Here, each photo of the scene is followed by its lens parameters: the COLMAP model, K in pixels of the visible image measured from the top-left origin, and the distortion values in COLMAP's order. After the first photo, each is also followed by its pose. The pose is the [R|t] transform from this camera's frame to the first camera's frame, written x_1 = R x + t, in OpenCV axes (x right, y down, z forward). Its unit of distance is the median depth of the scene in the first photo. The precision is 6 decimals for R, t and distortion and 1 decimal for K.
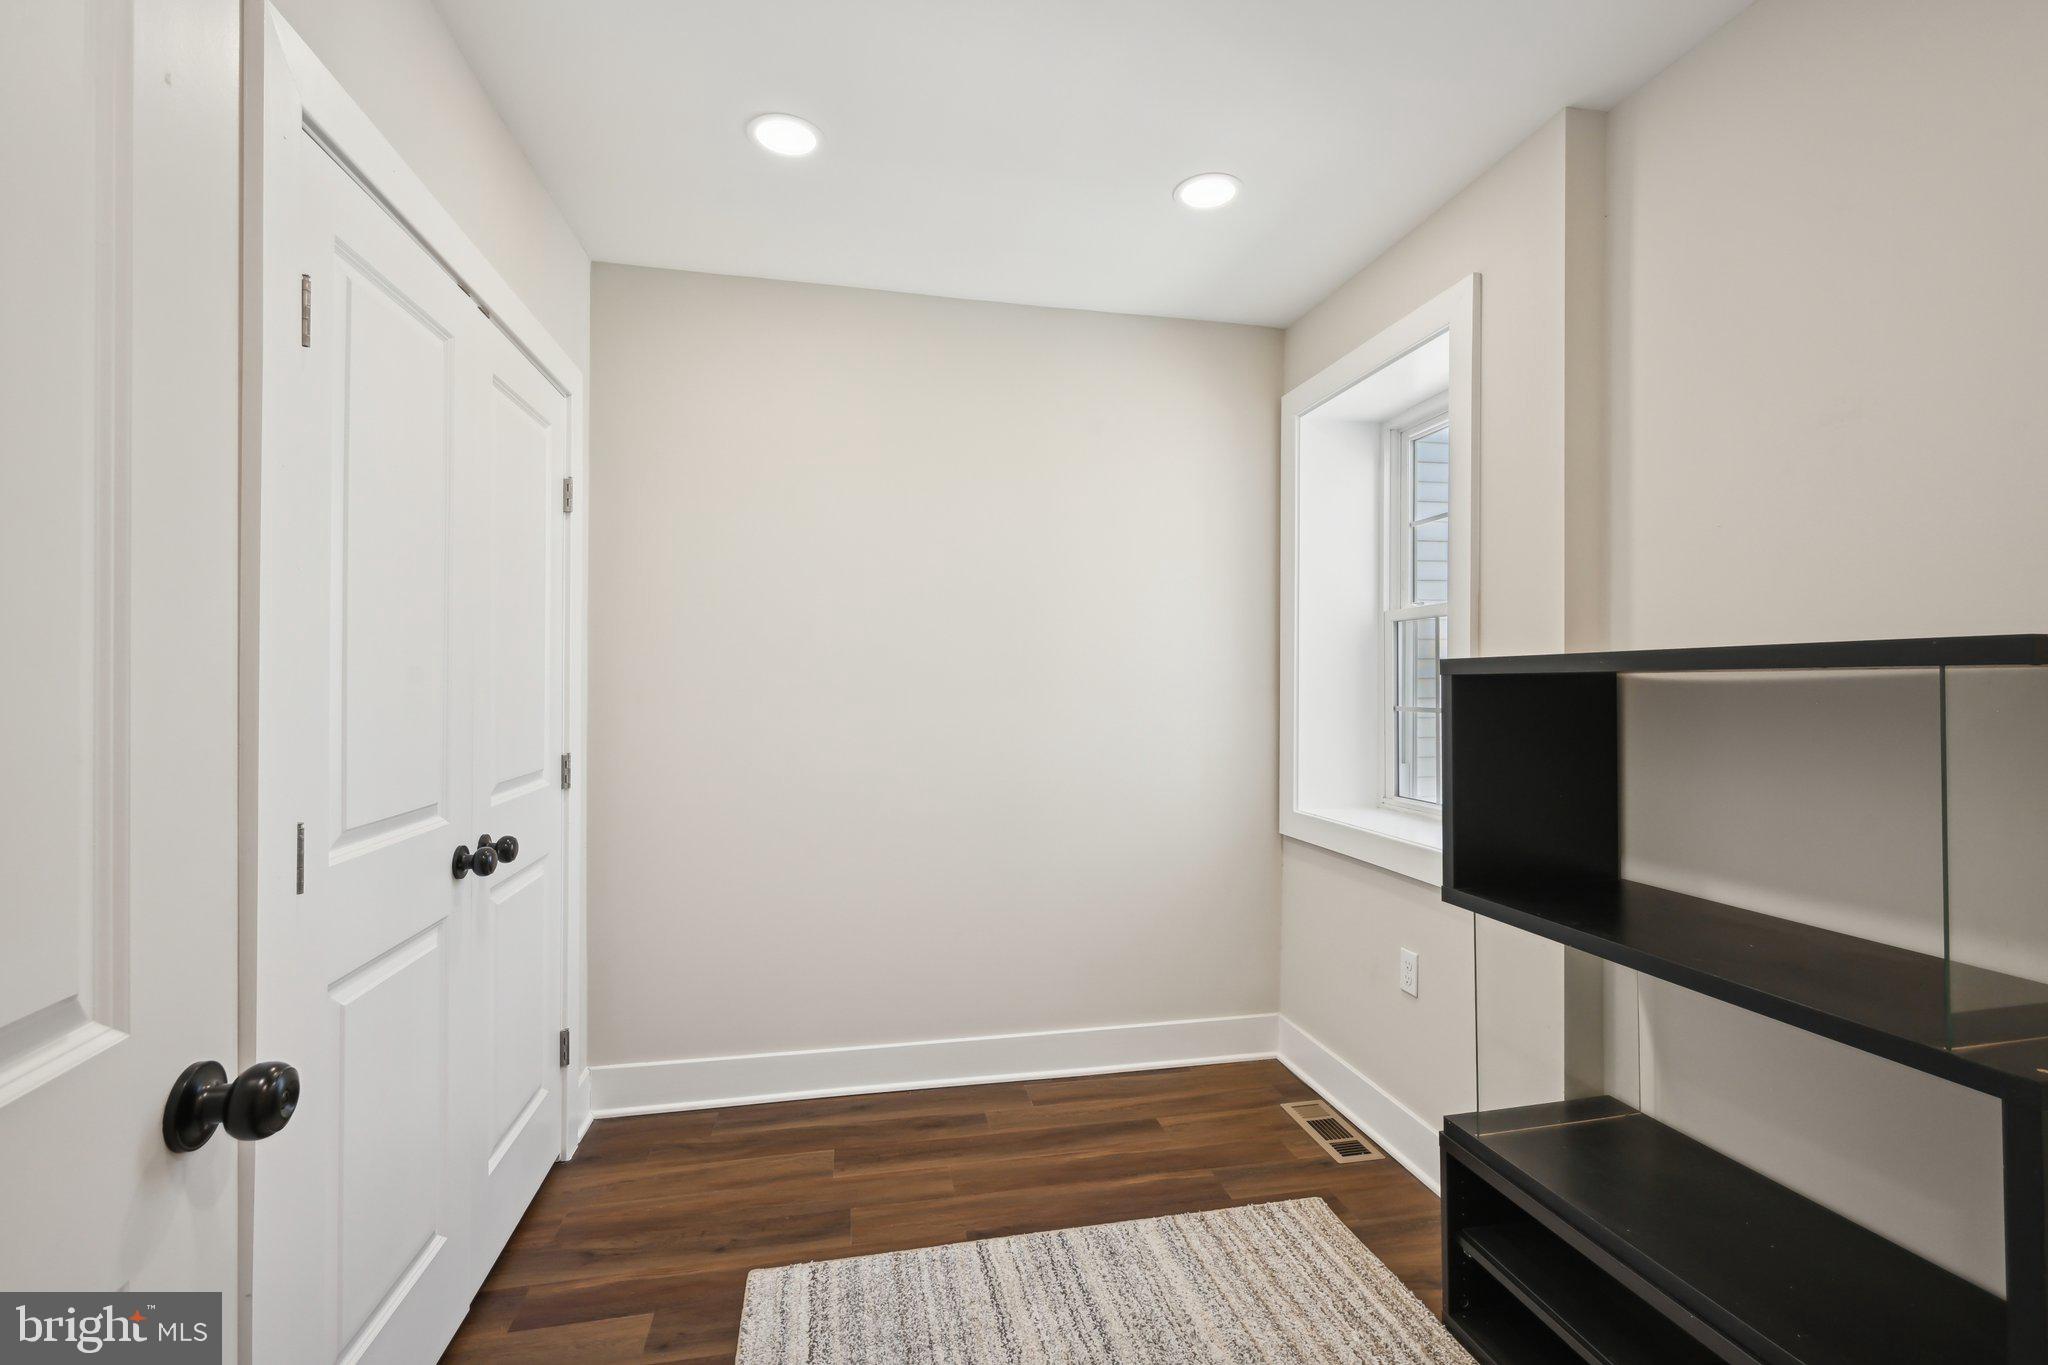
lens RADIAL K [[888.1, 0, 1012.9], [0, 888.1, 680.2], [0, 0, 1]] dist [0.000232, 0.000051]
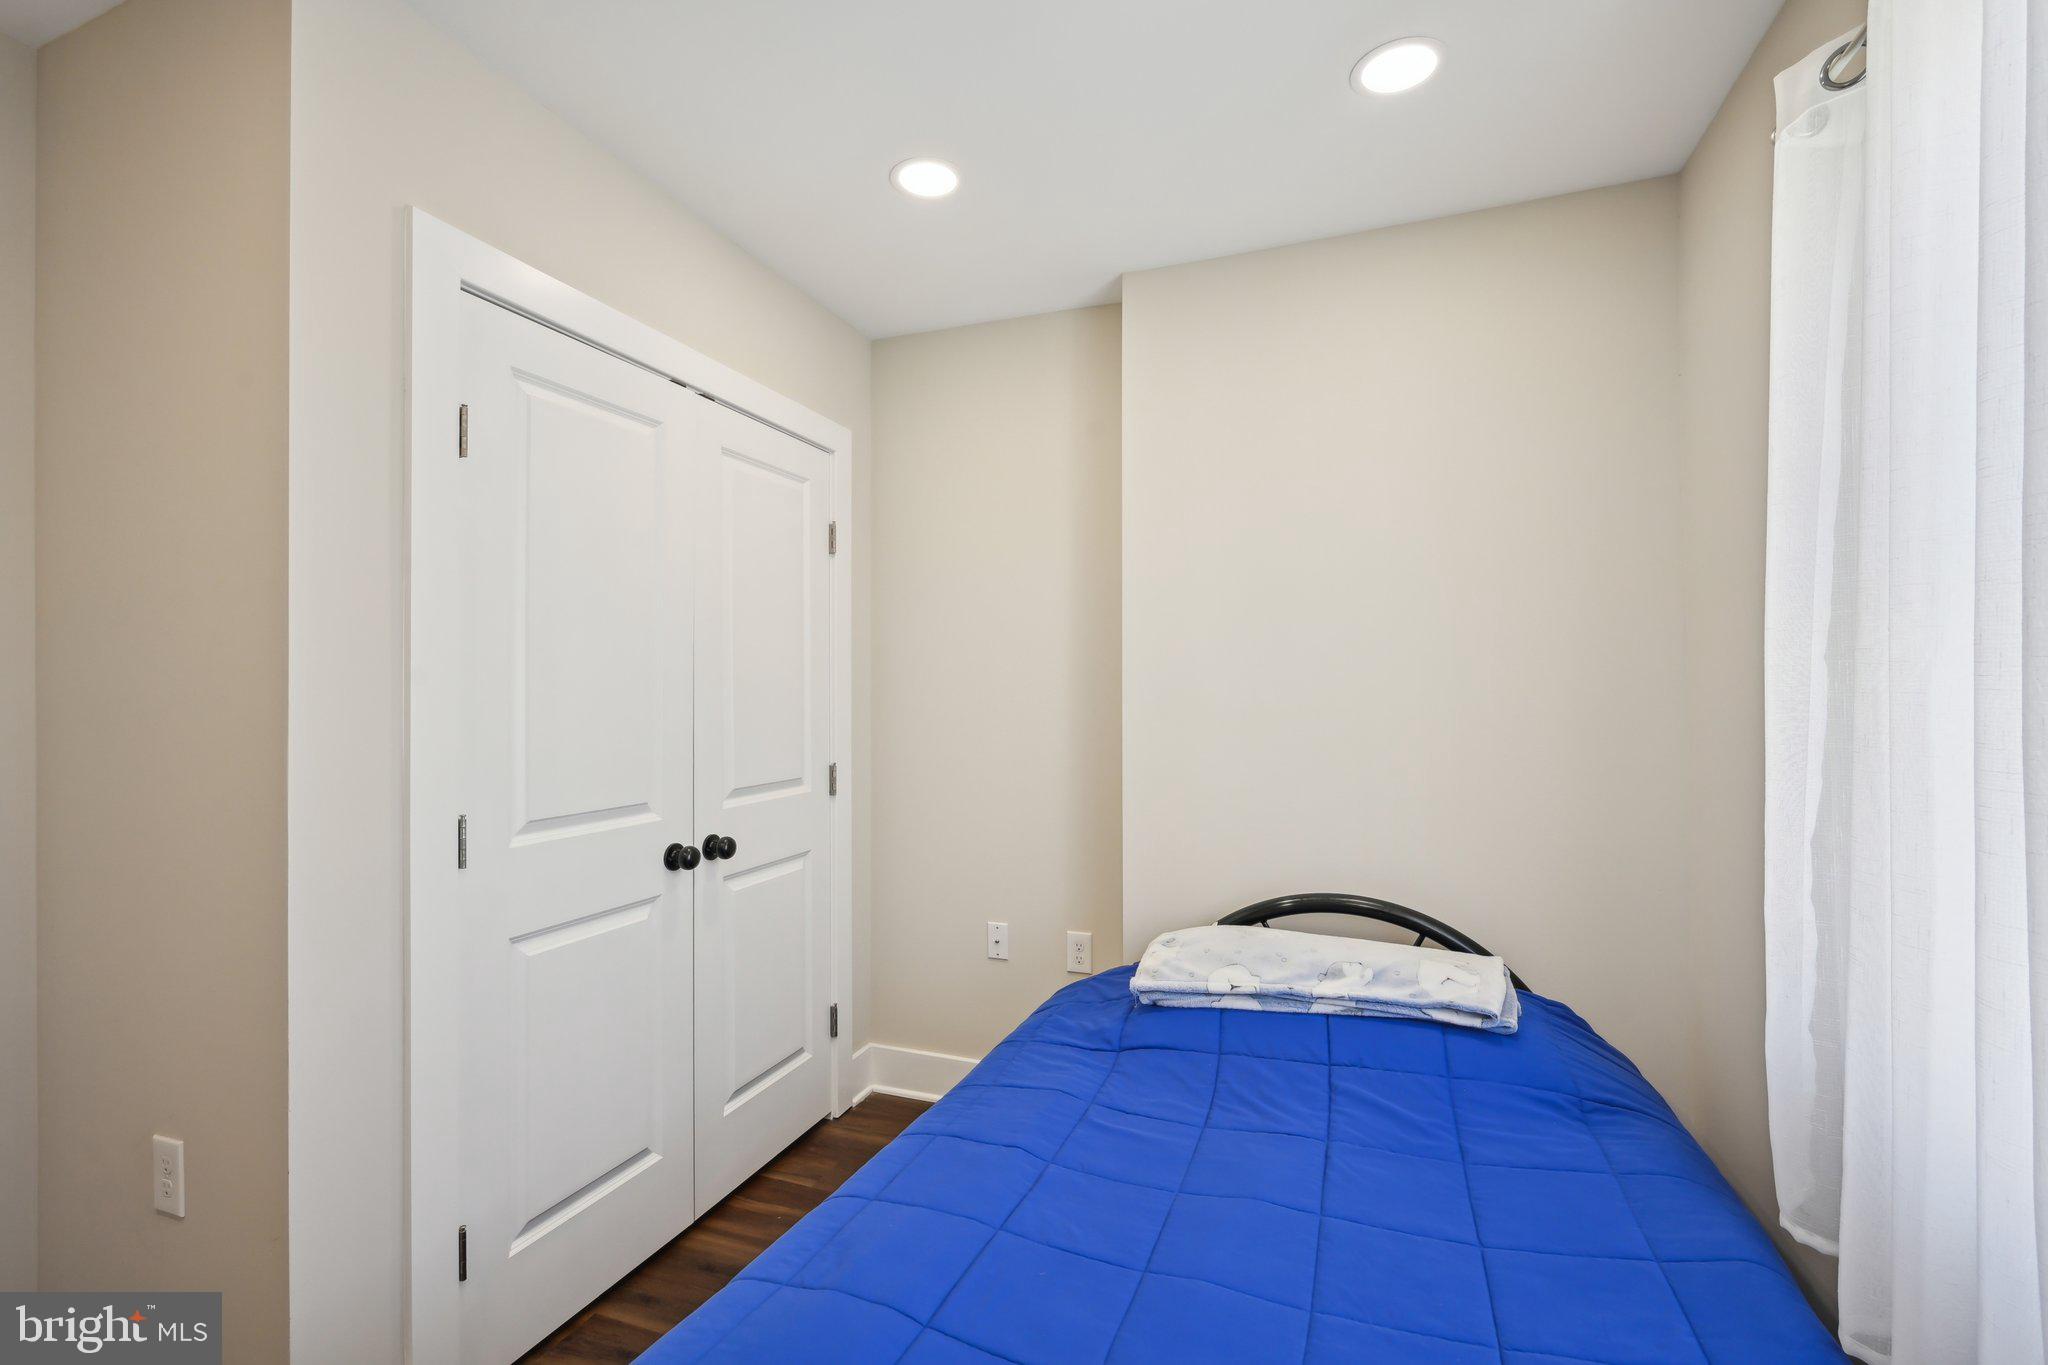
lens RADIAL K [[879.2, 0, 1024.0], [0, 879.2, 682.5], [0, 0, 1]] dist [-0.001607, -0.000001]
pose [[0.847973, -0.000847, -0.530039, 0.360331], [-0.003308, 0.999971, -0.006889, -0.017528], [0.530029, 0.007595, 0.847945, 0.196159]]
